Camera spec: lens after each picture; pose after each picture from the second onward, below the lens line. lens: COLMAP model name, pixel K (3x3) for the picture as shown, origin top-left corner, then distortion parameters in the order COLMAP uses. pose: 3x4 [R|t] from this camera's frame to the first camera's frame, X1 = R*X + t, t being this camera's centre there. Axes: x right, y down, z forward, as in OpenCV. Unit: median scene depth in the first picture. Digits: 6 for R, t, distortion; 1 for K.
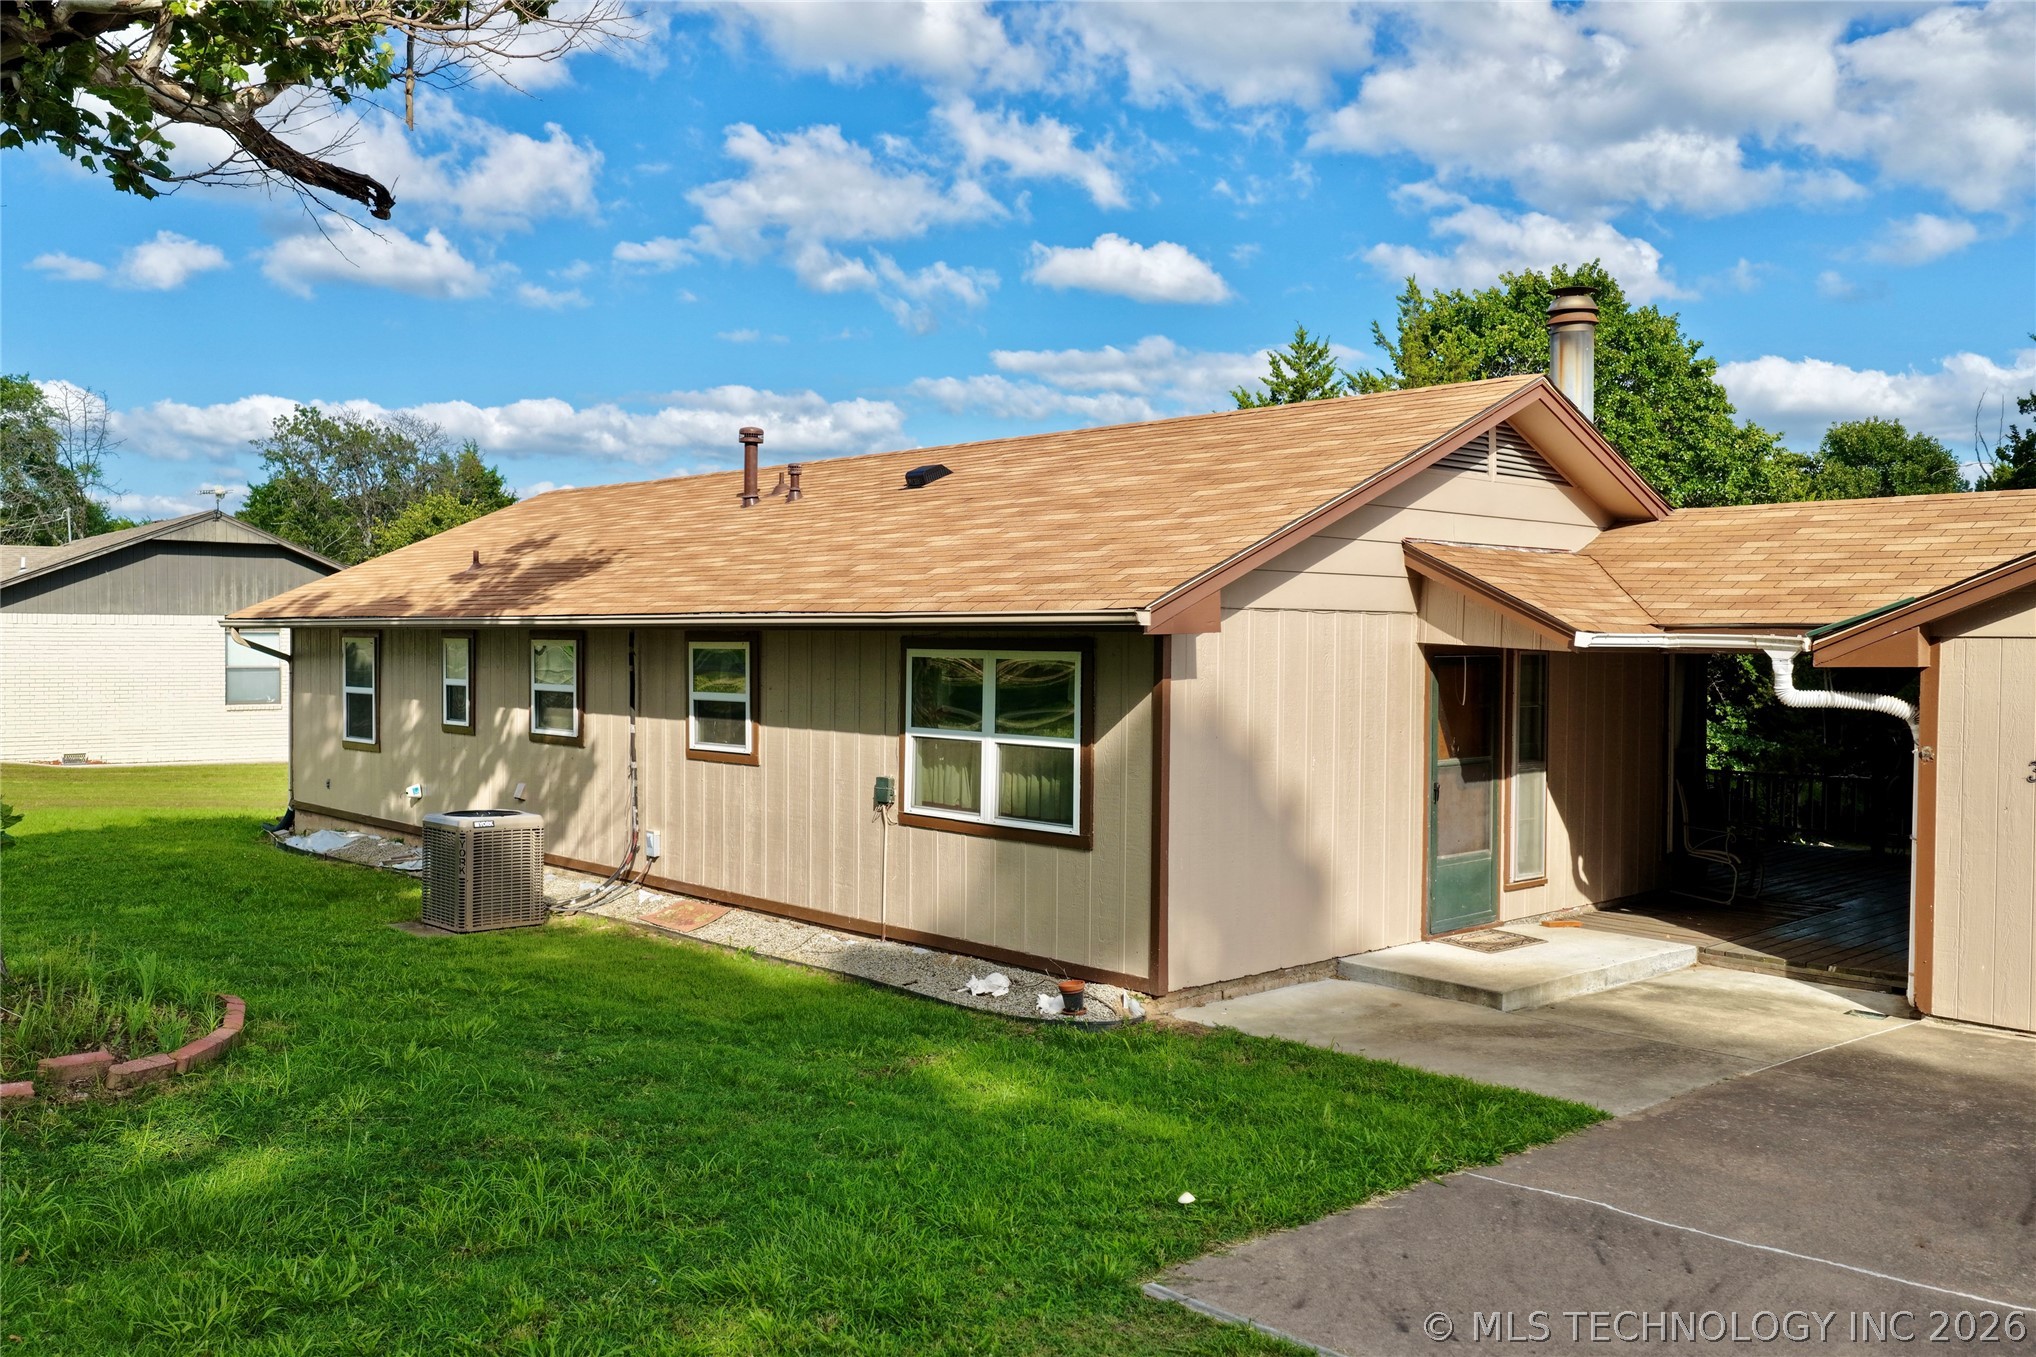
lens RADIAL K [[1682.0, 0, 1018.0], [0, 1682.0, 678.5], [0, 0, 1]] dist [0.009940, -0.001602]
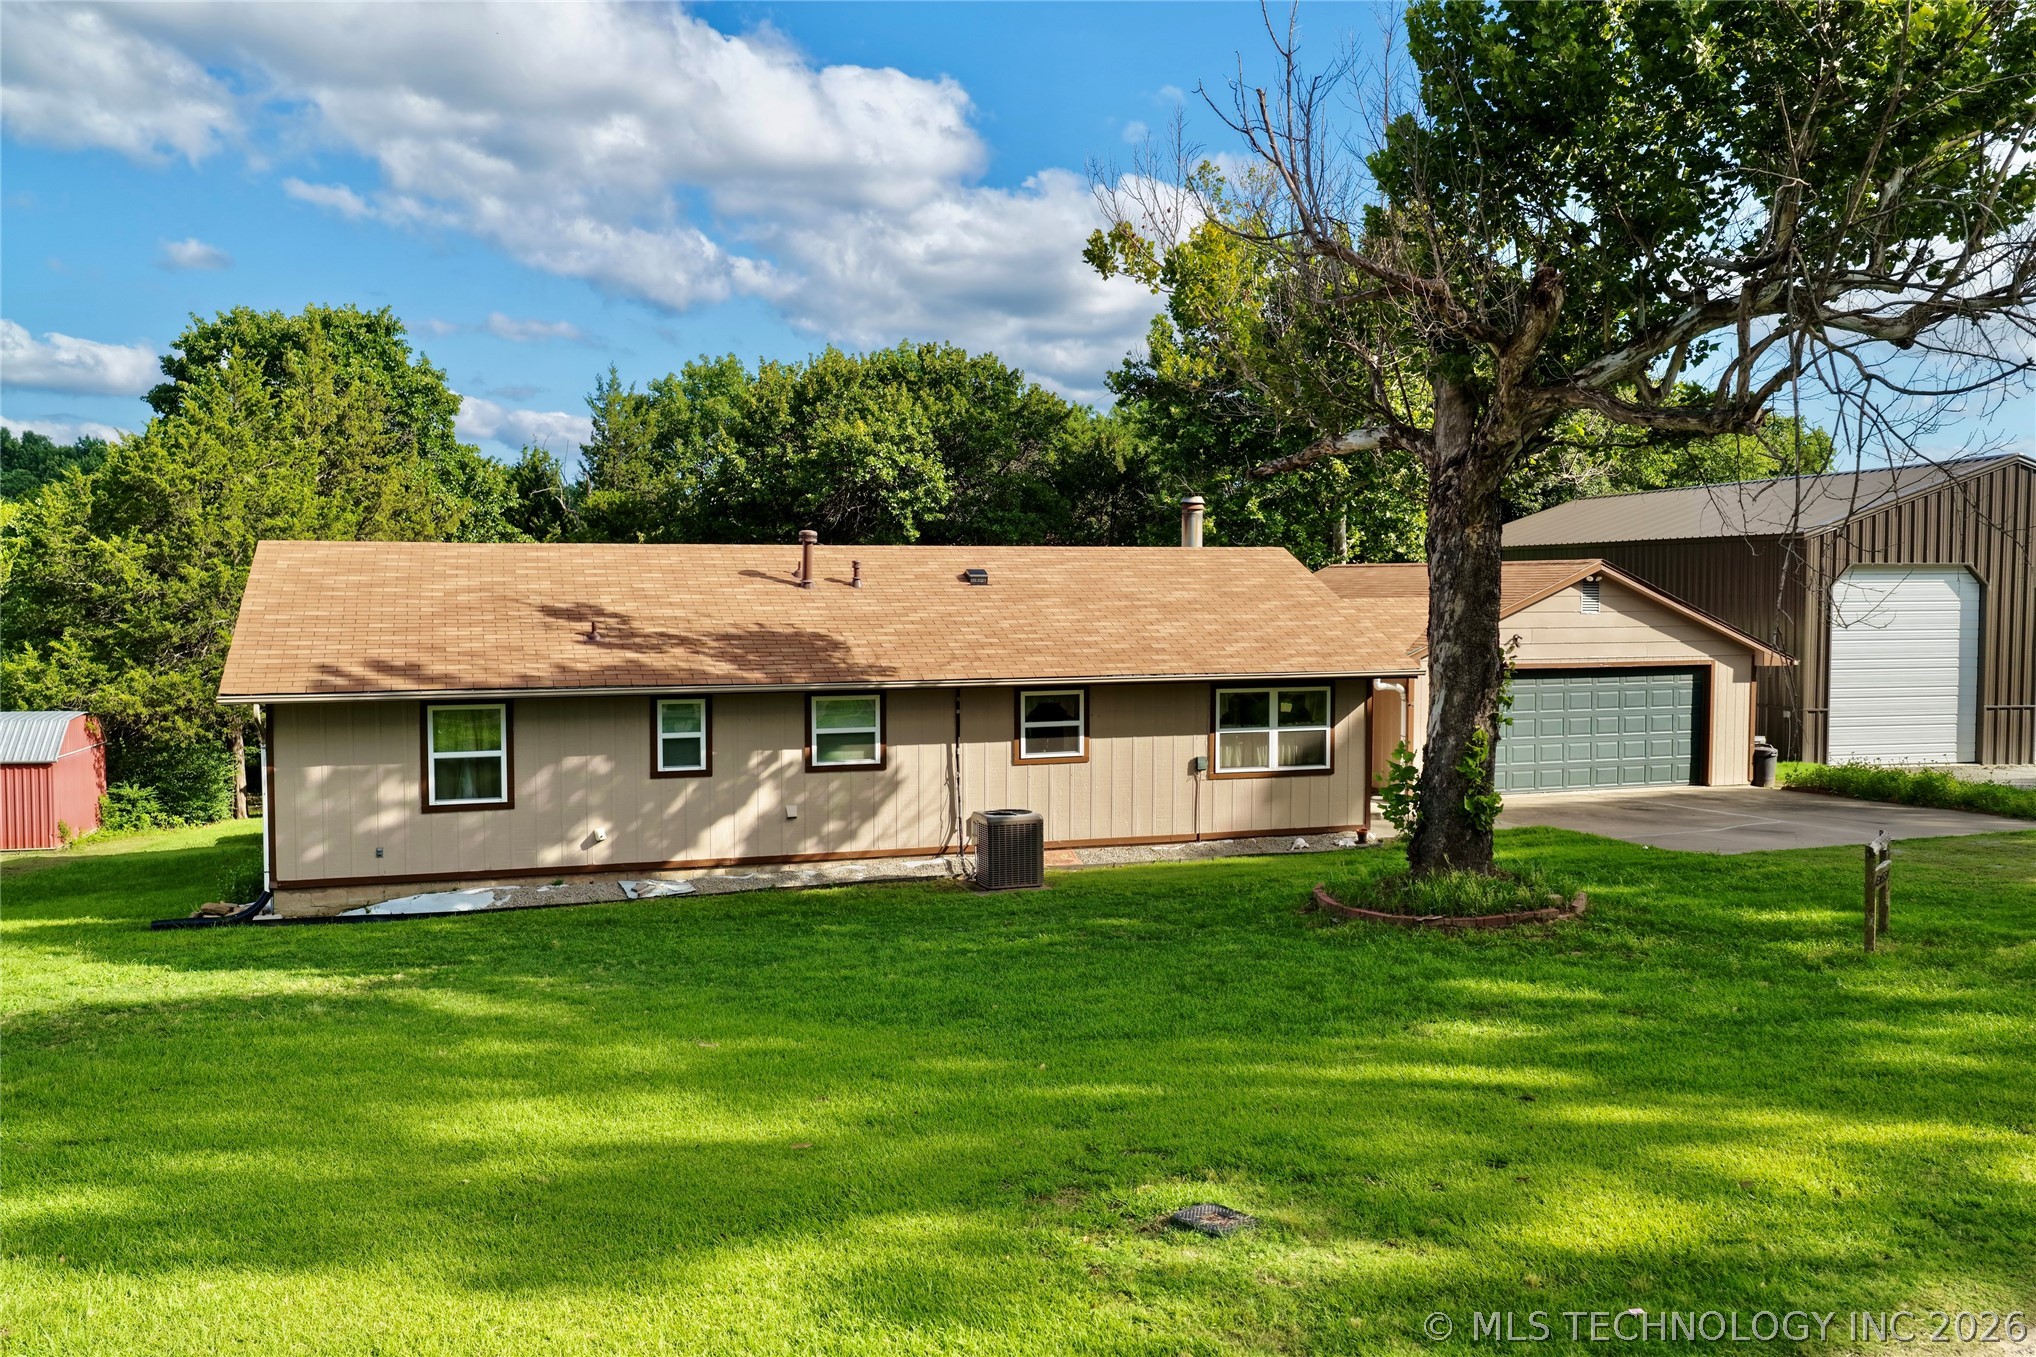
lens RADIAL K [[1771.6, 0, 1018.0], [0, 1771.6, 678.5], [0, 0, 1]] dist [0.008923, 0.012127]
pose [[0.384776, -0.058292, 0.921167, -2.020264], [0.024929, 0.998296, 0.052760, -0.142515], [-0.922673, 0.002663, 0.385574, 0.414079]]
